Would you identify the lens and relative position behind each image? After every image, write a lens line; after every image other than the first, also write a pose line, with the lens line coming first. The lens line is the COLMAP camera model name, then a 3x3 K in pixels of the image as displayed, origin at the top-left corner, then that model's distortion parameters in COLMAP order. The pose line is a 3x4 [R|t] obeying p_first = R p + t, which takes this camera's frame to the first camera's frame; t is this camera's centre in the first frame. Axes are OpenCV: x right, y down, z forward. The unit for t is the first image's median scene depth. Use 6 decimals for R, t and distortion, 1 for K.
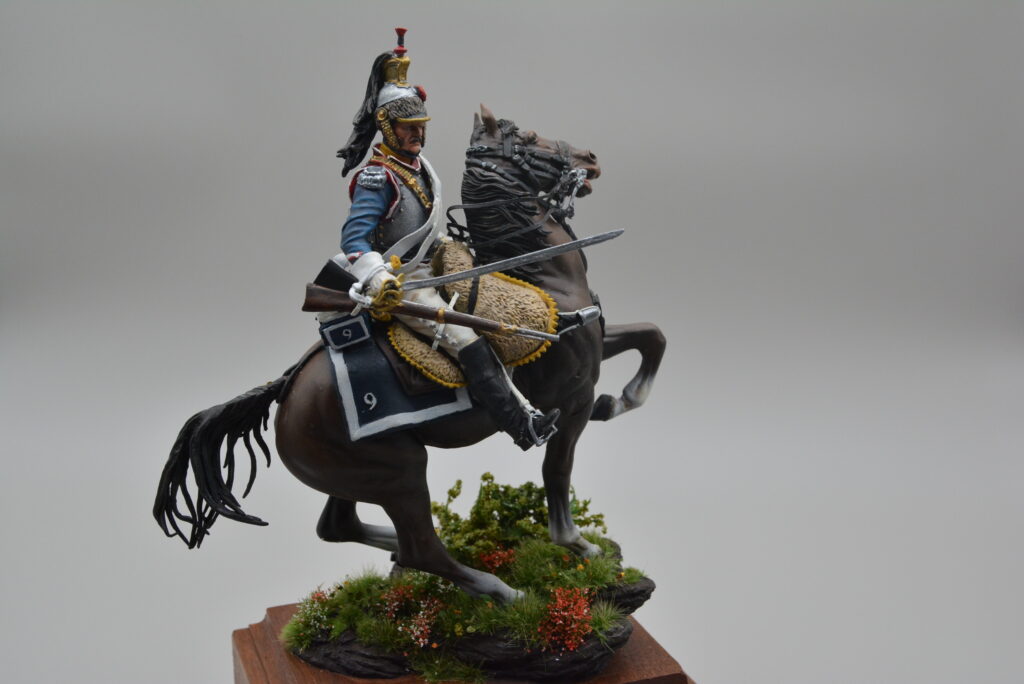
lens RADIAL K [[1255.7, 0, 512.0], [0, 1255.7, 342.0], [0, 0, 1]] dist [-0.063463, 0.005297]
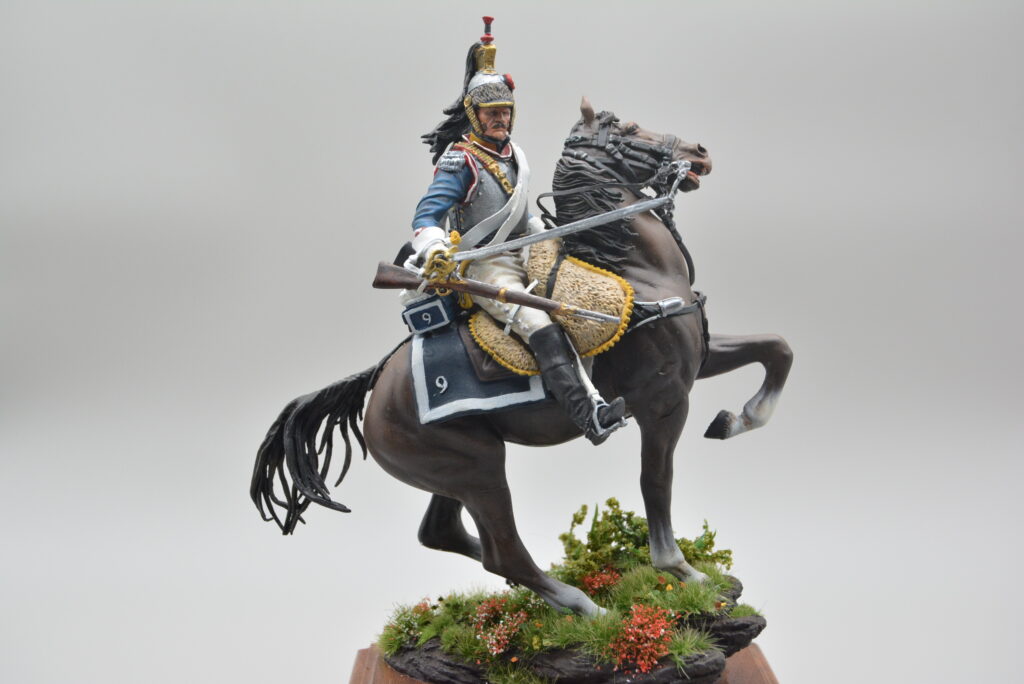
lens RADIAL K [[1445.9, 0, 512.0], [0, 1445.9, 342.0], [0, 0, 1]] dist [-0.060869, 0.010531]
pose [[0.942300, 0.022062, -0.334041, 0.314085], [-0.064611, 0.991051, -0.116806, 0.140834], [0.328475, 0.131649, 0.935293, -0.053413]]
